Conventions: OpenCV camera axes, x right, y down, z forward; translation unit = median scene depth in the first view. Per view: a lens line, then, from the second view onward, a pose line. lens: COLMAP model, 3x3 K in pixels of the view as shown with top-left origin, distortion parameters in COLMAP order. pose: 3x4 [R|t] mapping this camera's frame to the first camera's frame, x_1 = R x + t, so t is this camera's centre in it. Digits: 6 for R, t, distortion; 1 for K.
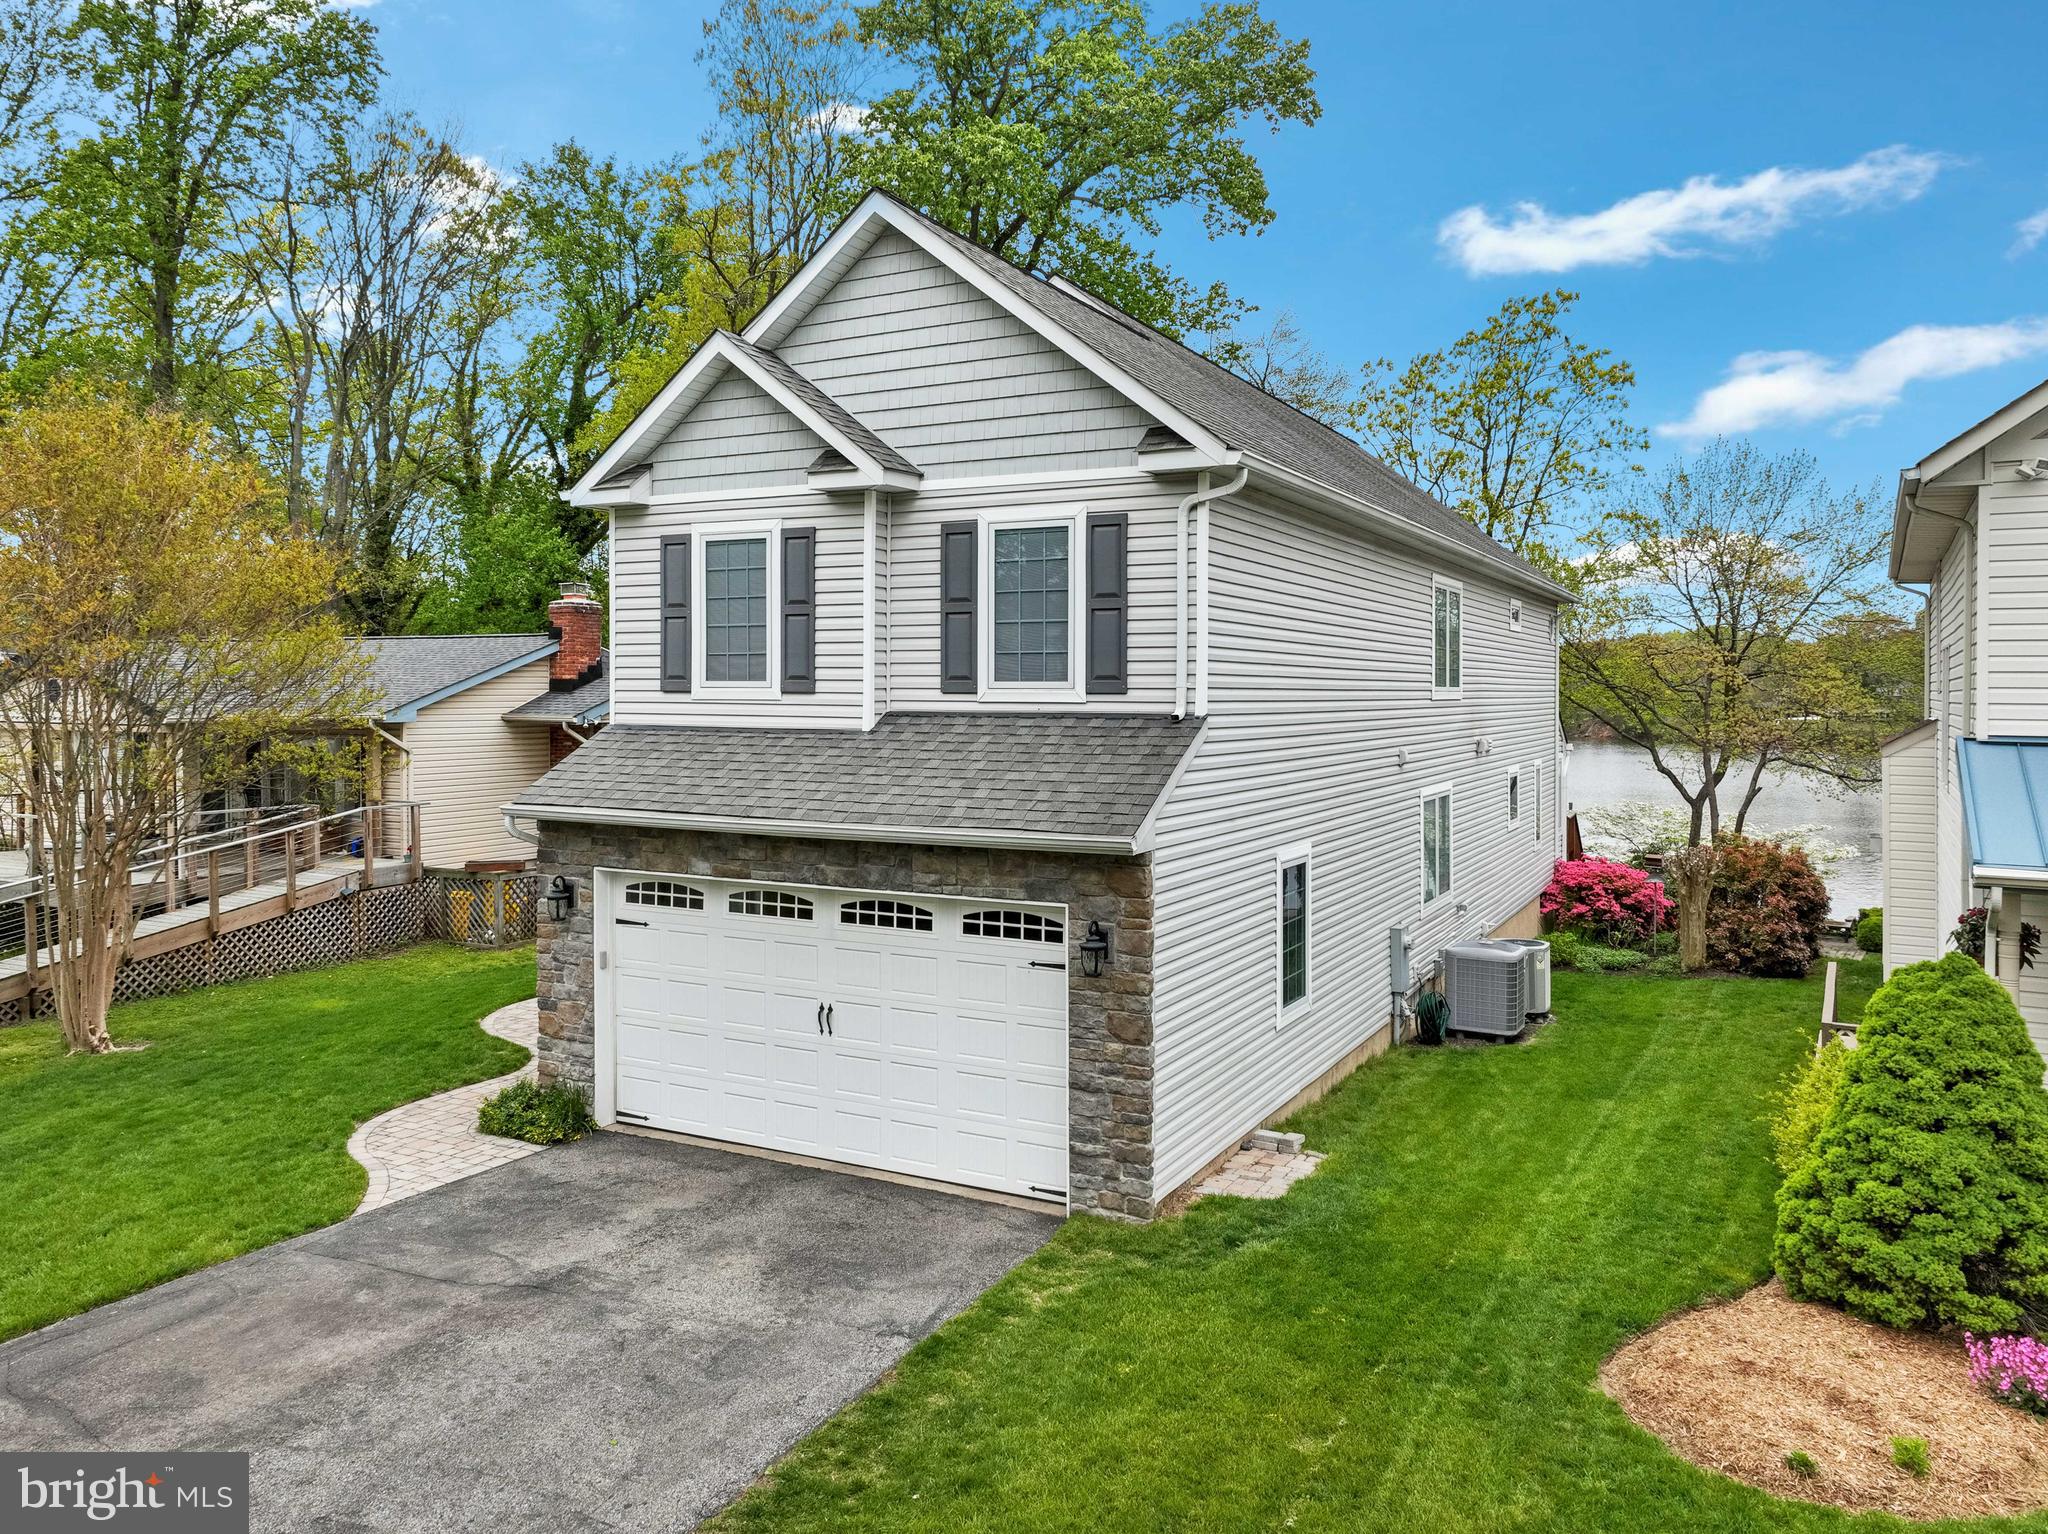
lens RADIAL K [[1459.4, 0, 1026.5], [0, 1459.4, 745.7], [0, 0, 1]] dist [0.000923, 0.010063]
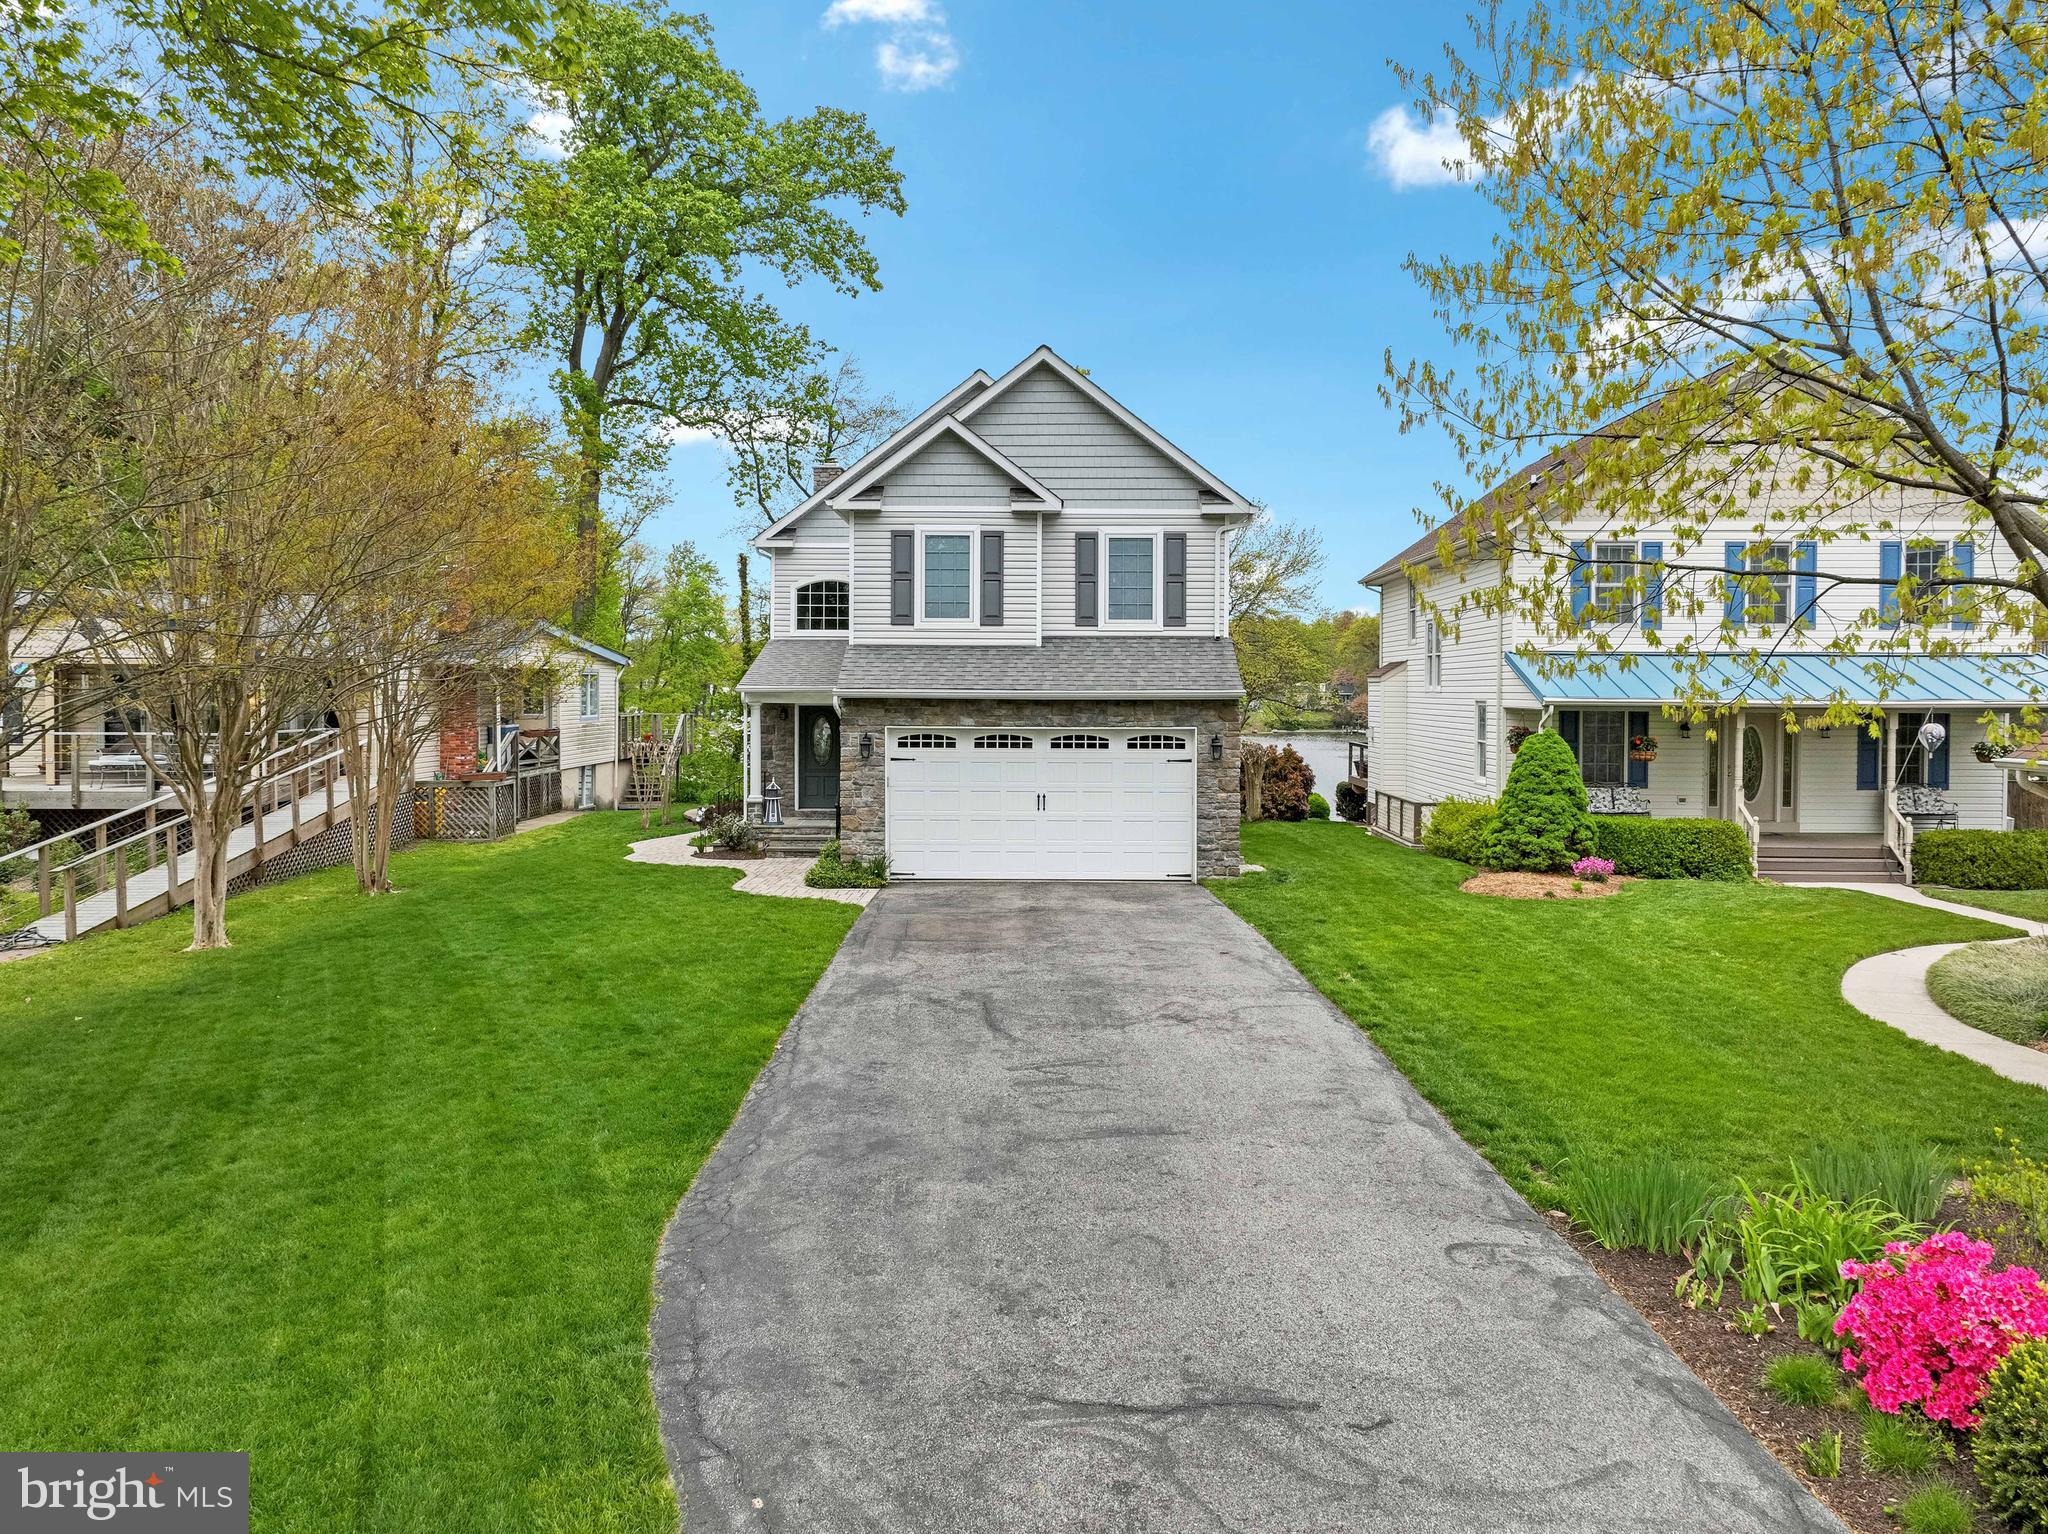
lens RADIAL K [[1459.4, 0, 1018.6], [0, 1459.4, 772.4], [0, 0, 1]] dist [0.000923, 0.010063]
pose [[0.886496, -0.027706, 0.461905, -0.975335], [0.017896, 0.999512, 0.025606, 0.099527], [-0.462389, -0.014434, 0.886560, -0.590294]]
